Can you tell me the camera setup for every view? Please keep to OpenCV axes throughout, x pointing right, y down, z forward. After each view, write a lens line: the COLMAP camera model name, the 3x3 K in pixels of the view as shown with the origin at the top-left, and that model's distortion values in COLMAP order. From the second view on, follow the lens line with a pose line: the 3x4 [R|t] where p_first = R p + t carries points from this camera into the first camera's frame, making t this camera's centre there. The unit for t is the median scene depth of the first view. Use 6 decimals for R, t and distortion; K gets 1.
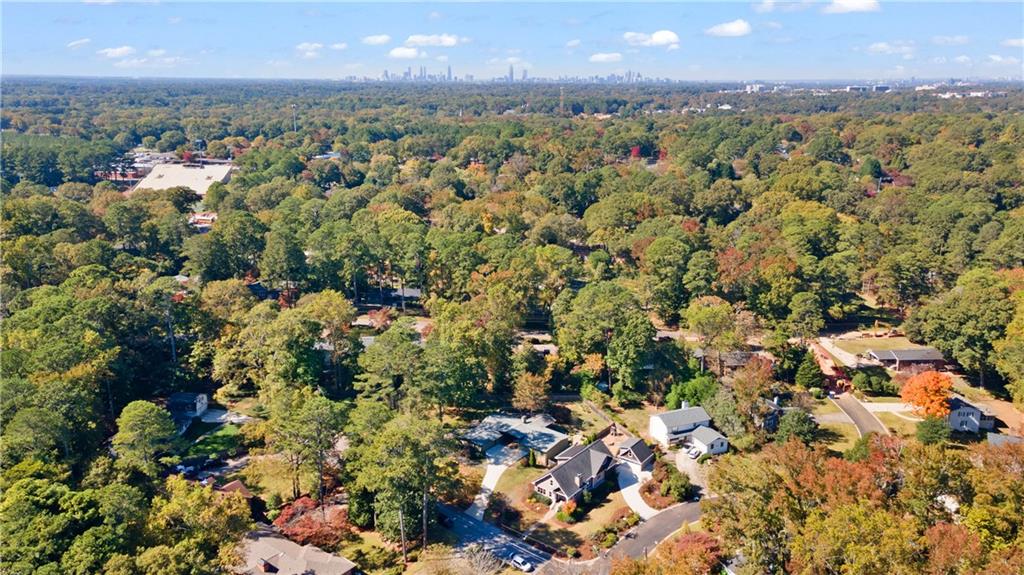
lens RADIAL K [[747.4, 0, 510.0], [0, 747.4, 279.5], [0, 0, 1]] dist [0.010115, 0.064794]
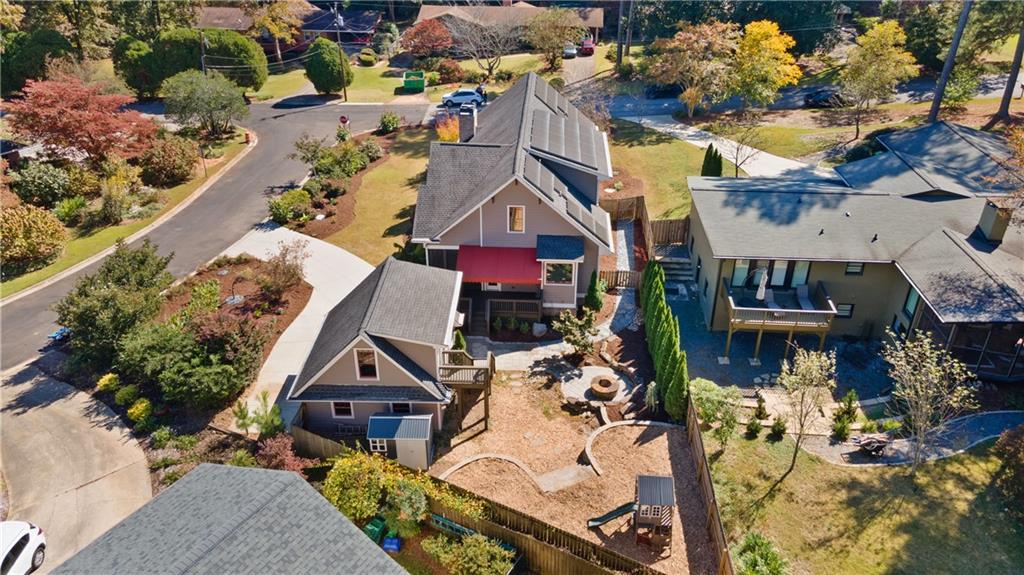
lens RADIAL K [[747.4, 0, 510.0], [0, 747.4, 279.5], [0, 0, 1]] dist [0.010115, 0.064794]
pose [[-0.823120, 0.273196, -0.497833, 0.204344], [-0.146172, 0.745199, 0.650625, 0.091246], [0.548733, 0.608312, -0.573454, 1.000943]]
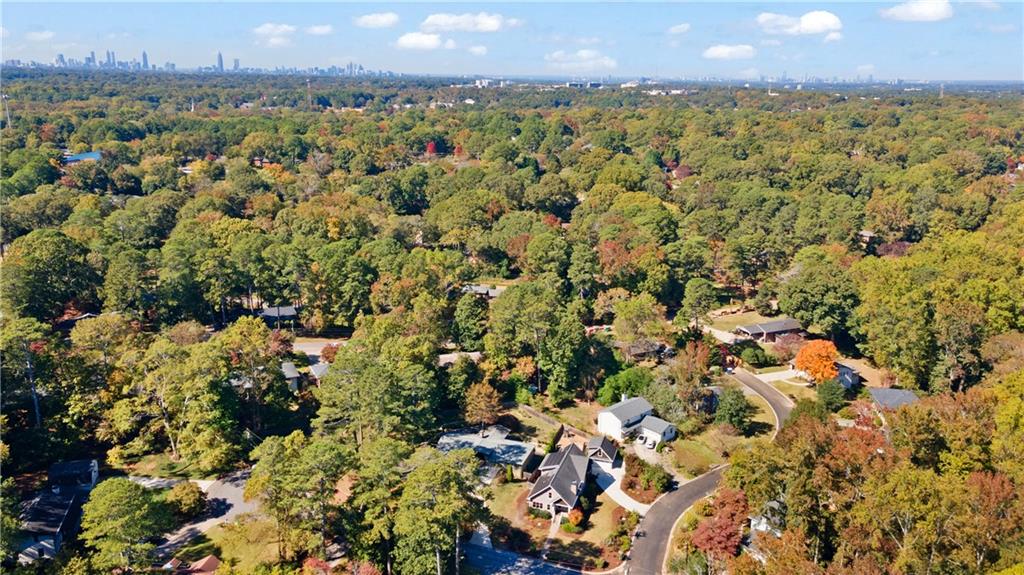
lens RADIAL K [[759.7, 0, 505.8], [0, 759.7, 289.0], [0, 0, 1]] dist [0.036785, -0.001305]
pose [[0.942324, -0.079173, 0.325204, -0.239796], [0.074051, 0.996858, 0.028118, -0.019981], [-0.326408, -0.002414, 0.945226, 0.075082]]
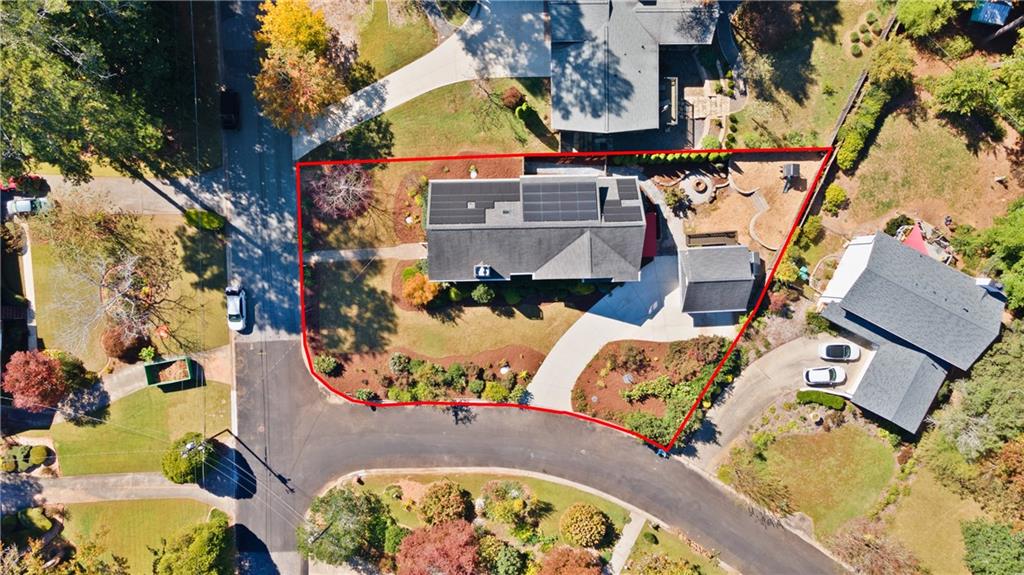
lens RADIAL K [[747.4, 0, 510.0], [0, 747.4, 279.5], [0, 0, 1]] dist [0.010115, 0.064794]
pose [[0.632874, 0.774117, 0.014601, 0.081321], [-0.208206, 0.151993, 0.966203, -0.130465], [0.745735, -0.614524, 0.257369, 0.730199]]
